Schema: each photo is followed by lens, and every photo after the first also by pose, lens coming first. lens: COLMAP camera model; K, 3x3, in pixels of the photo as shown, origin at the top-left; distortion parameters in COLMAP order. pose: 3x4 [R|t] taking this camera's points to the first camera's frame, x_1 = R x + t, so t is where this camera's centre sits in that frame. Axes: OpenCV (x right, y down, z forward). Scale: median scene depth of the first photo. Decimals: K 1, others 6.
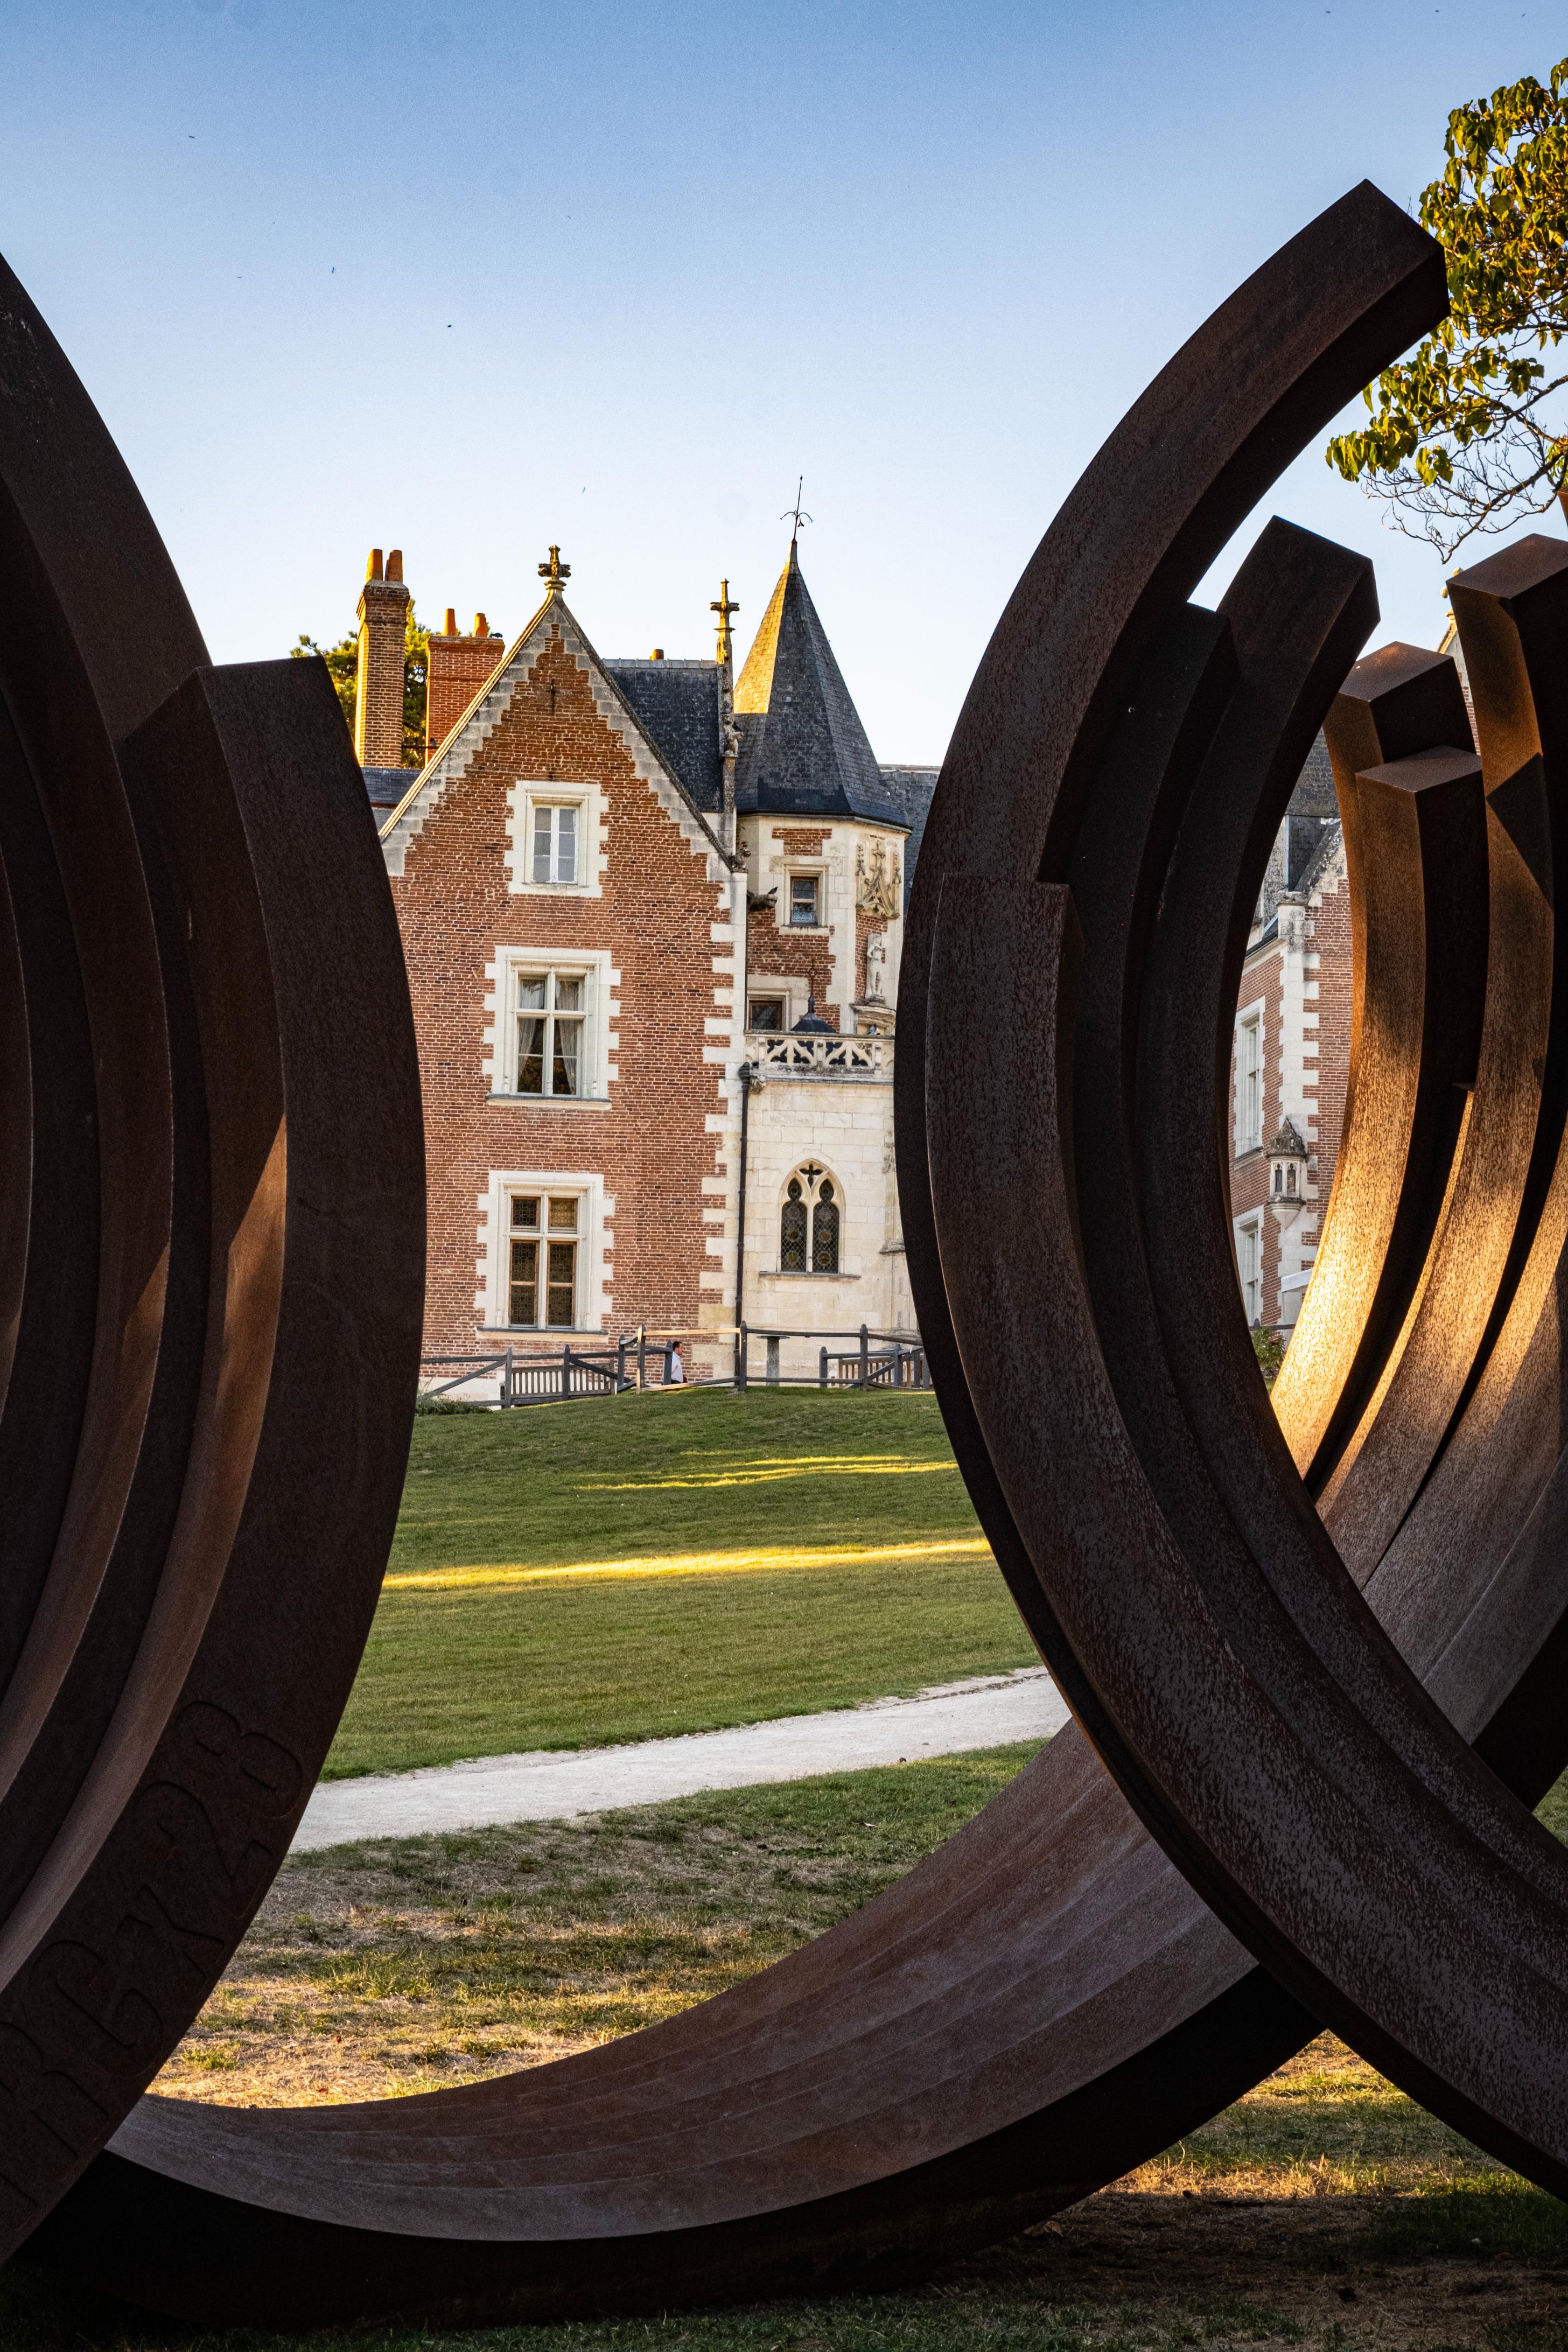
lens RADIAL K [[5010.5, 0, 784.0], [0, 5010.5, 1176.0], [0, 0, 1]] dist [-0.053376, 0.278581]
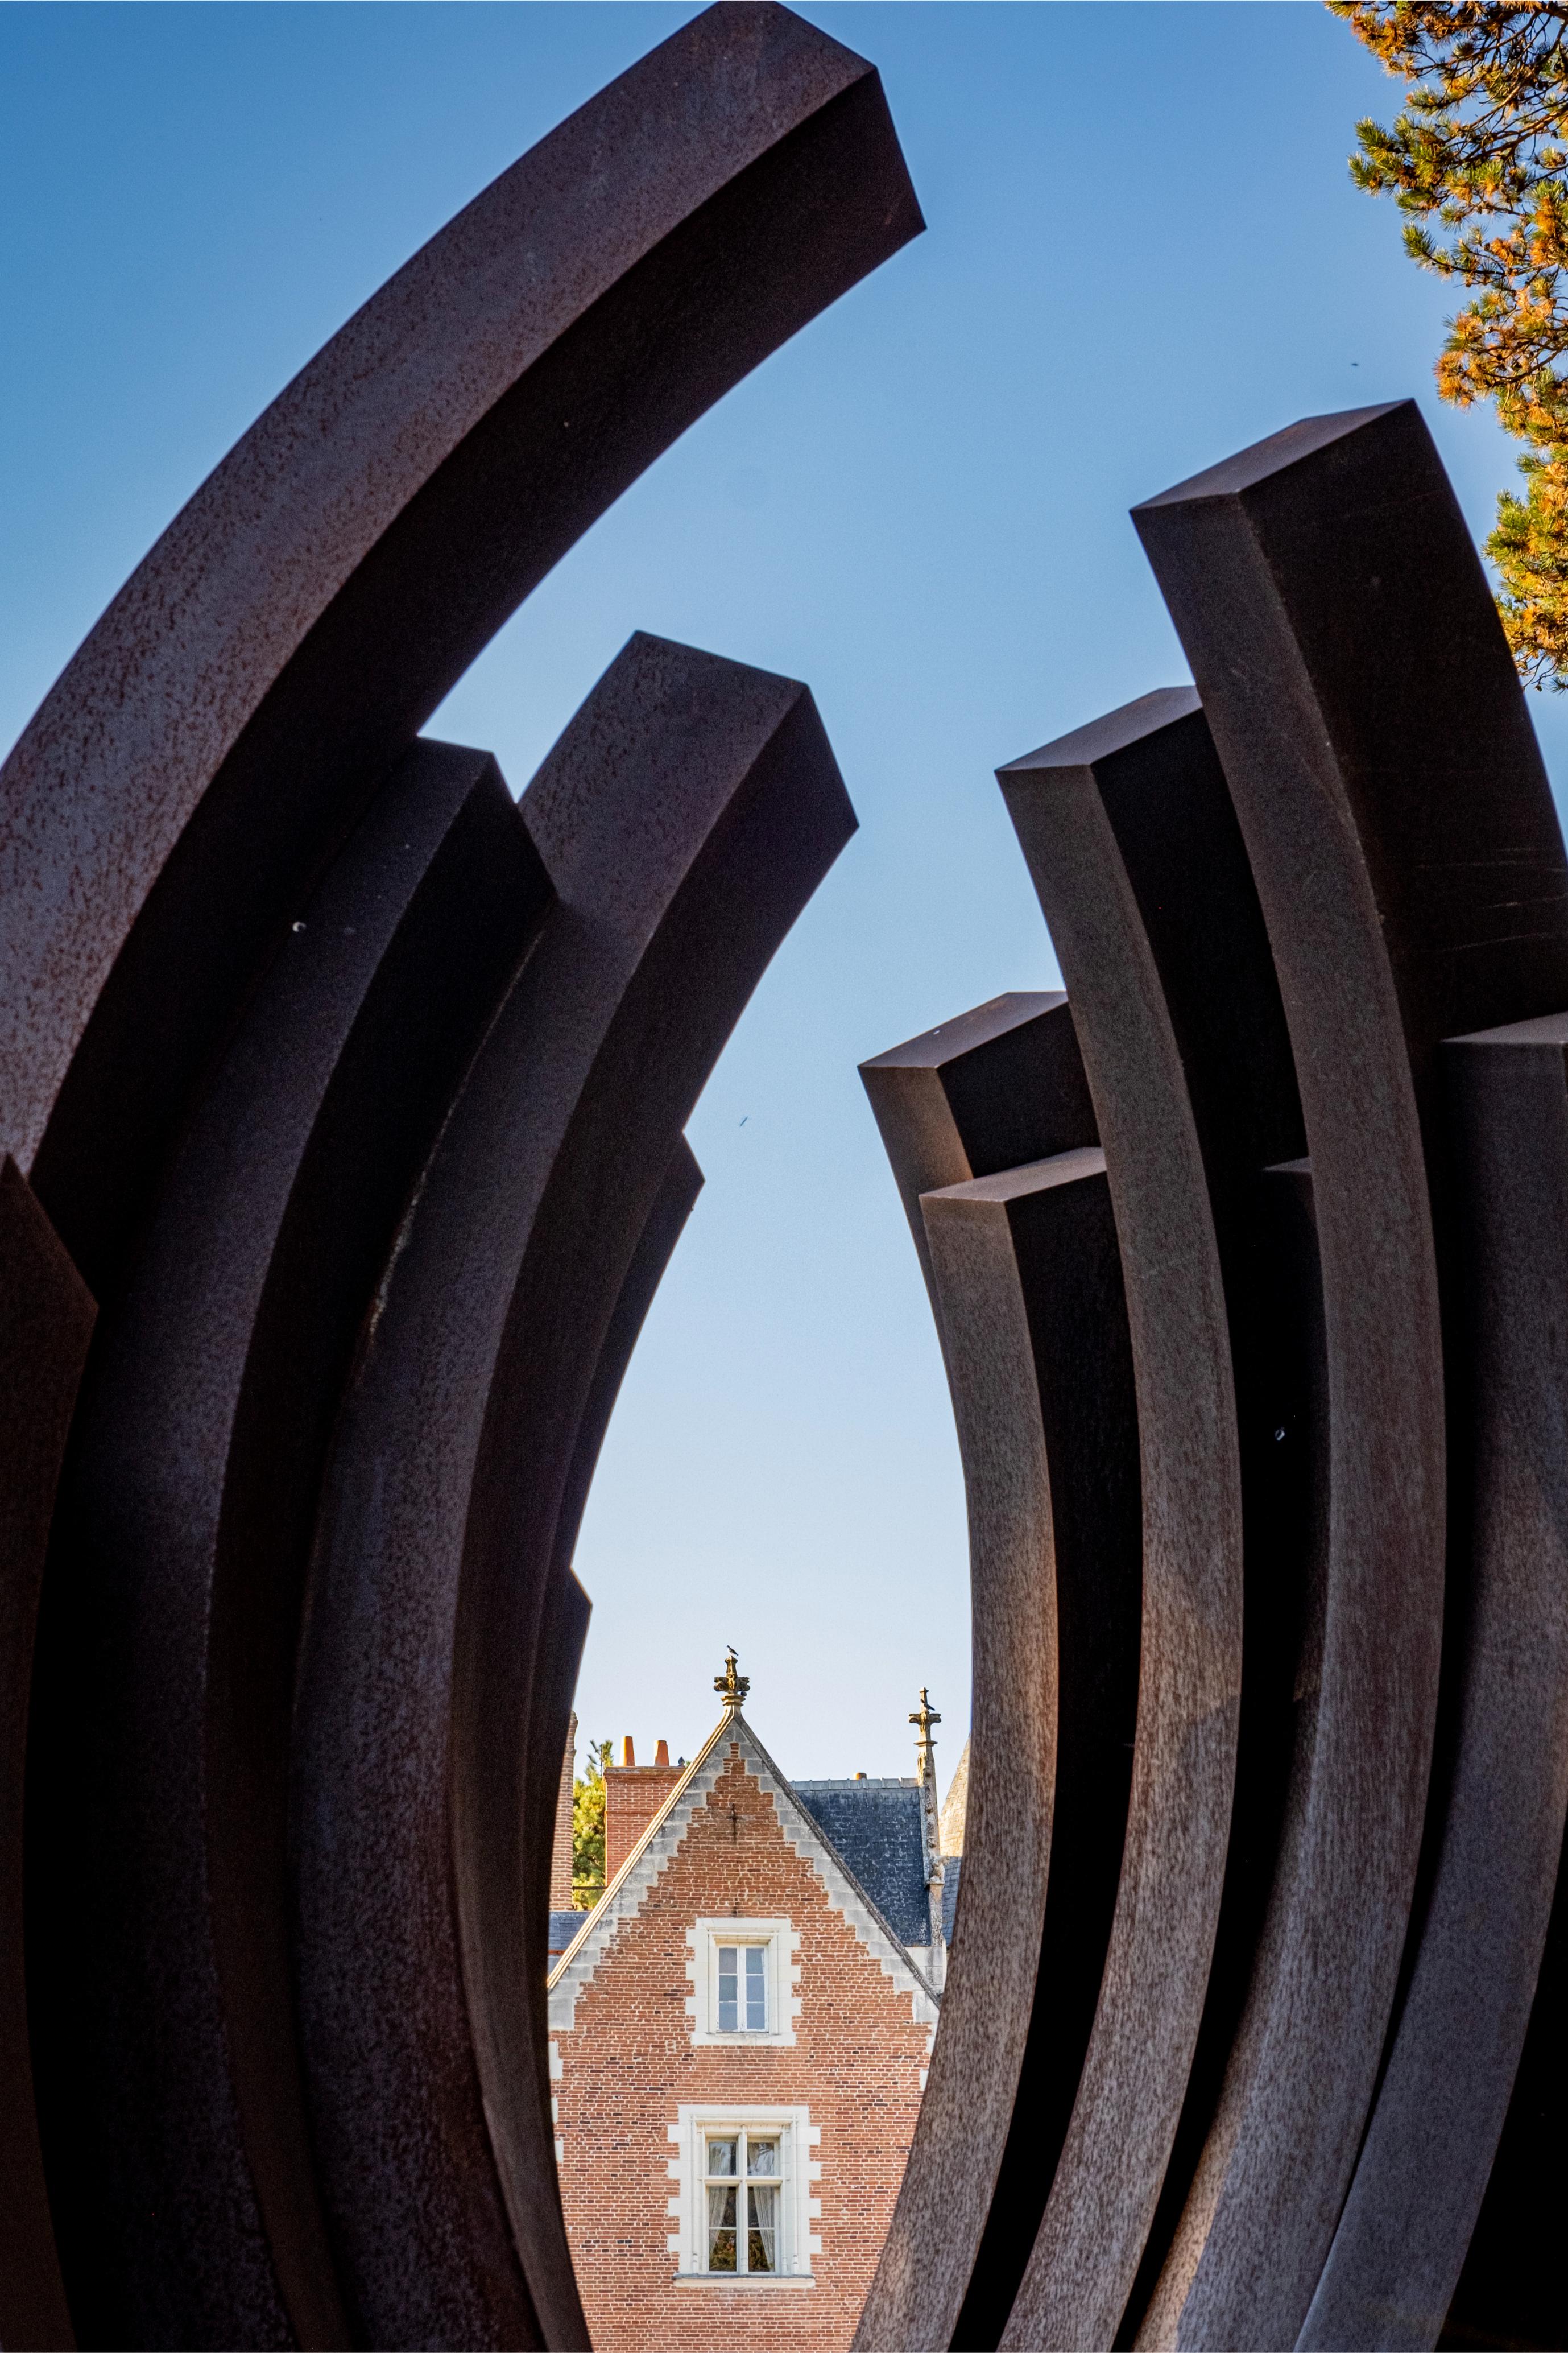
lens RADIAL K [[5292.7, 0, 787.7], [0, 5292.7, 1180.9], [0, 0, 1]] dist [-0.075290, 0.431793]
pose [[0.997678, -0.047907, -0.048416, 0.015067], [0.035849, 0.973748, -0.224787, 0.005897], [0.057914, 0.222529, 0.973204, 0.049854]]
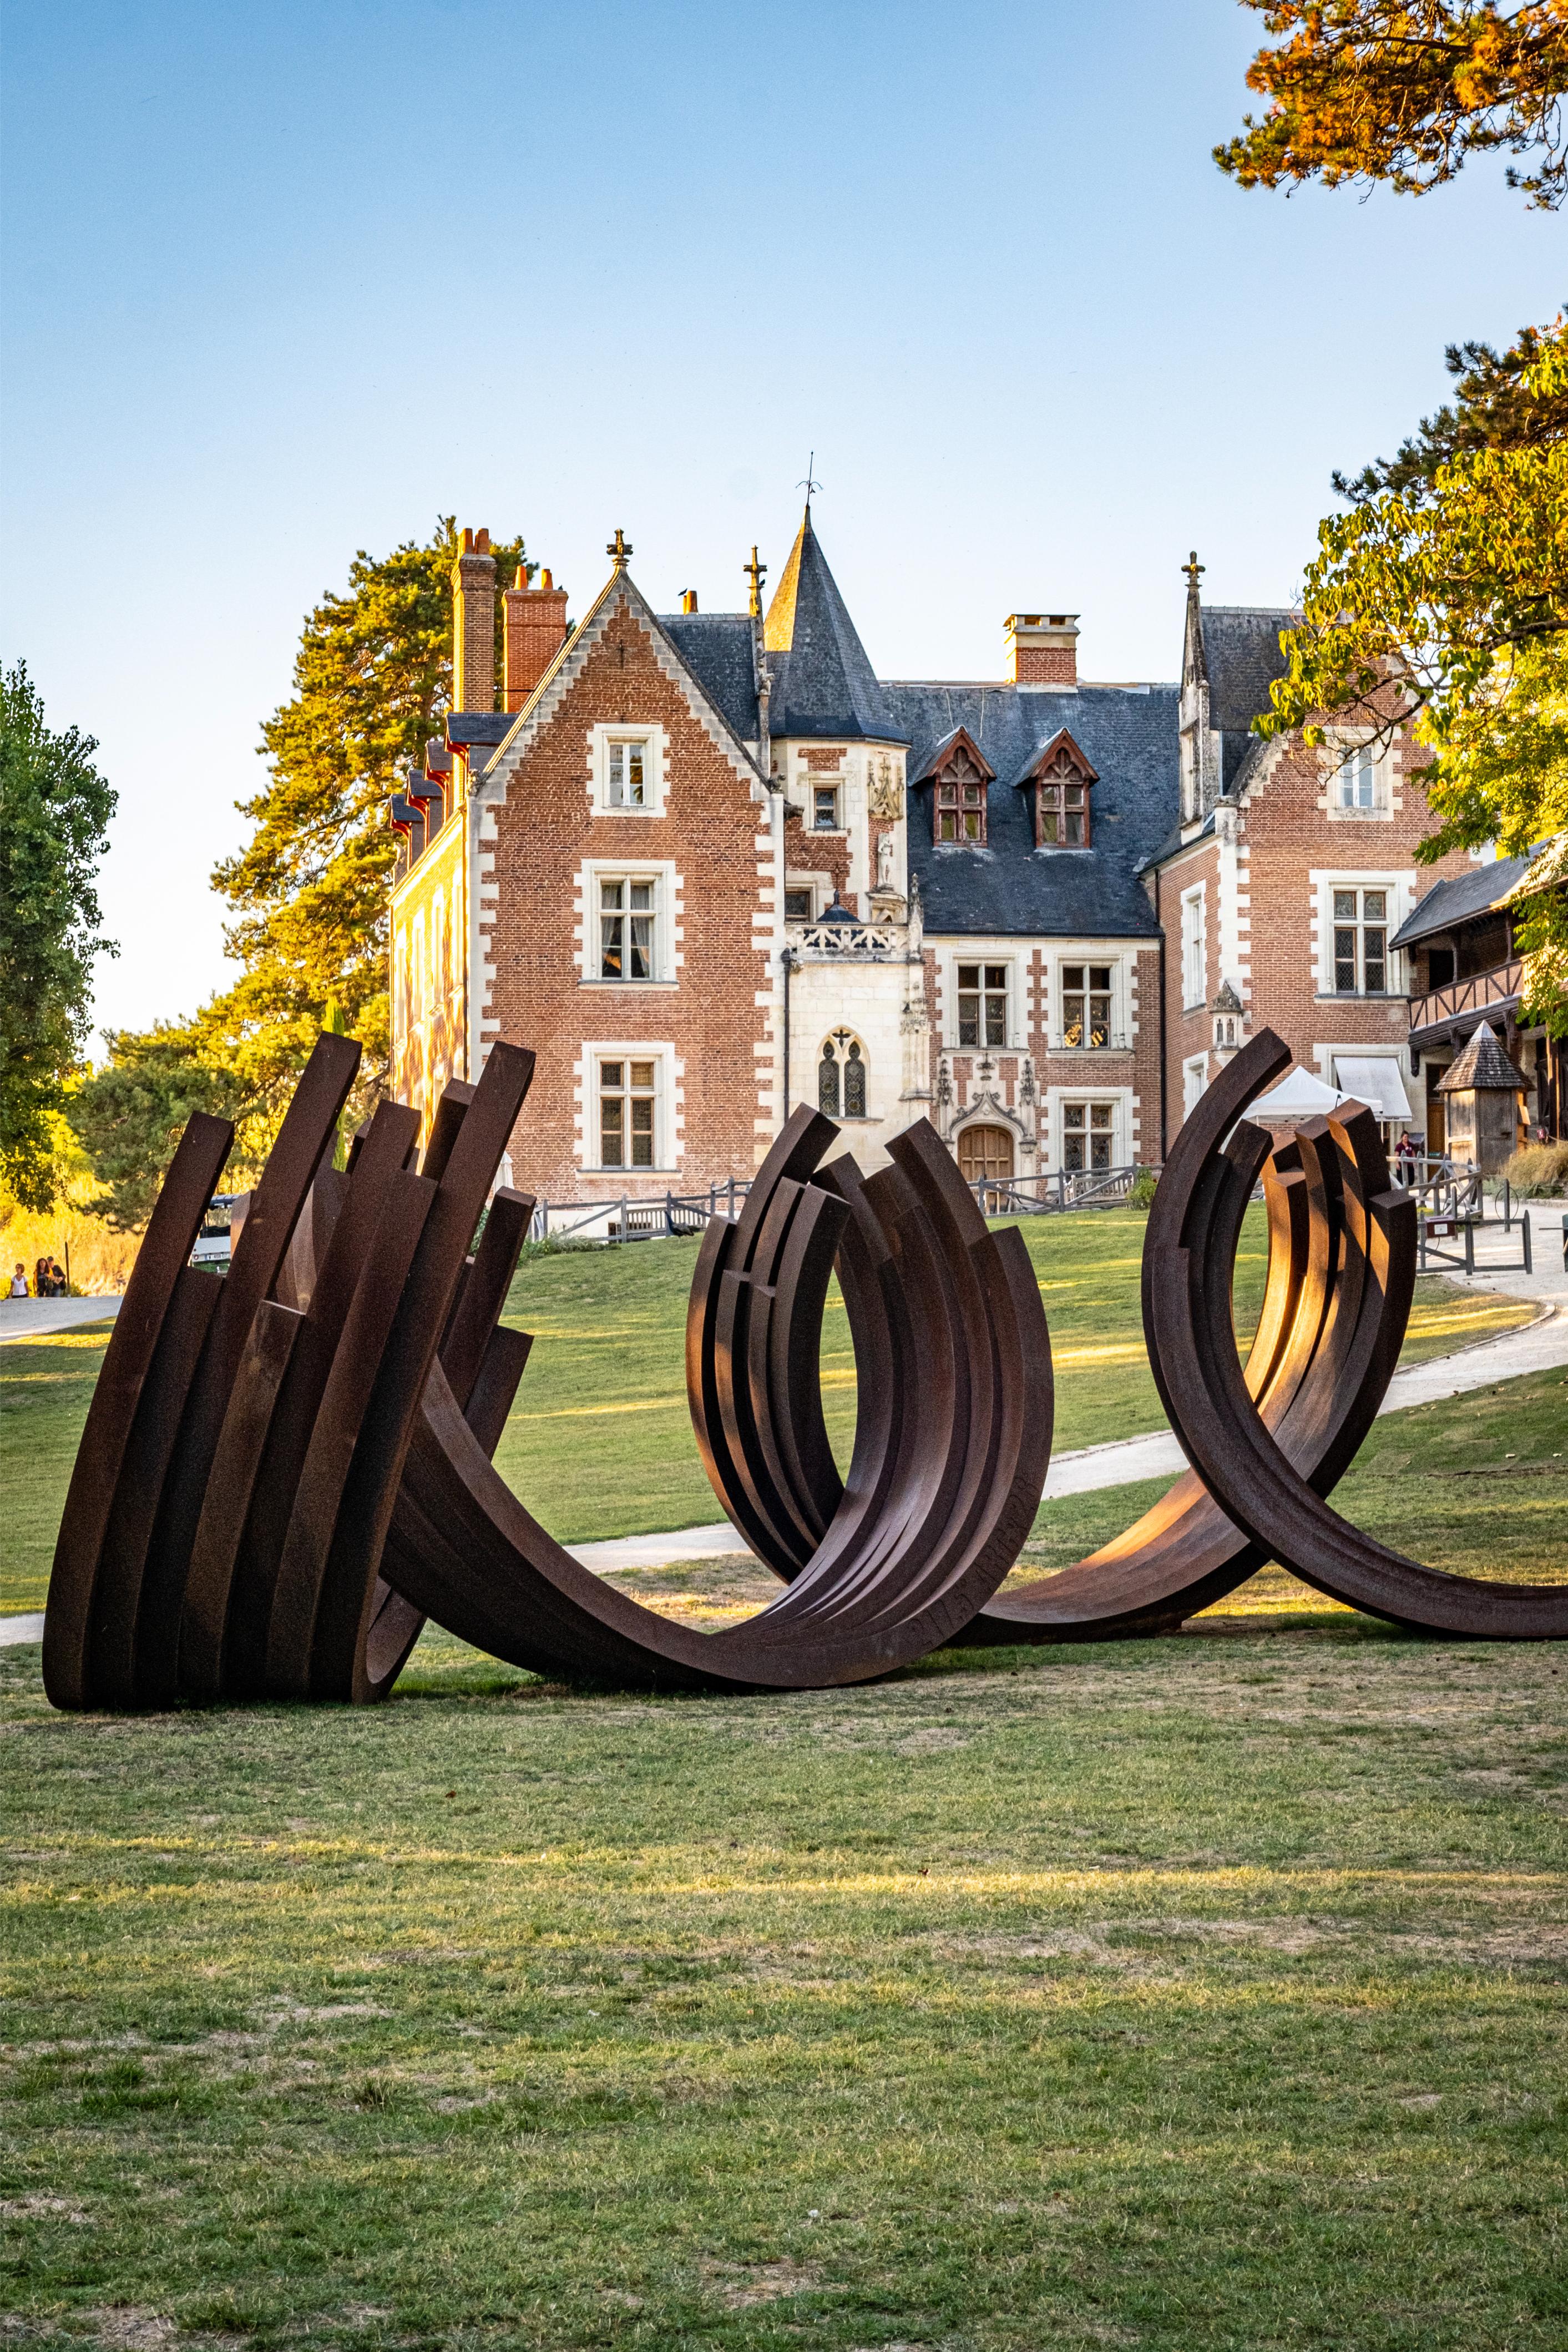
lens RADIAL K [[5140.3, 0, 784.0], [0, 5140.3, 1176.0], [0, 0, 1]] dist [-0.057107, 0.119784]
pose [[0.999570, -0.025276, 0.014877, -0.028491], [0.024510, 0.998469, 0.049591, -0.029486], [-0.016107, -0.049205, 0.998659, -0.265647]]
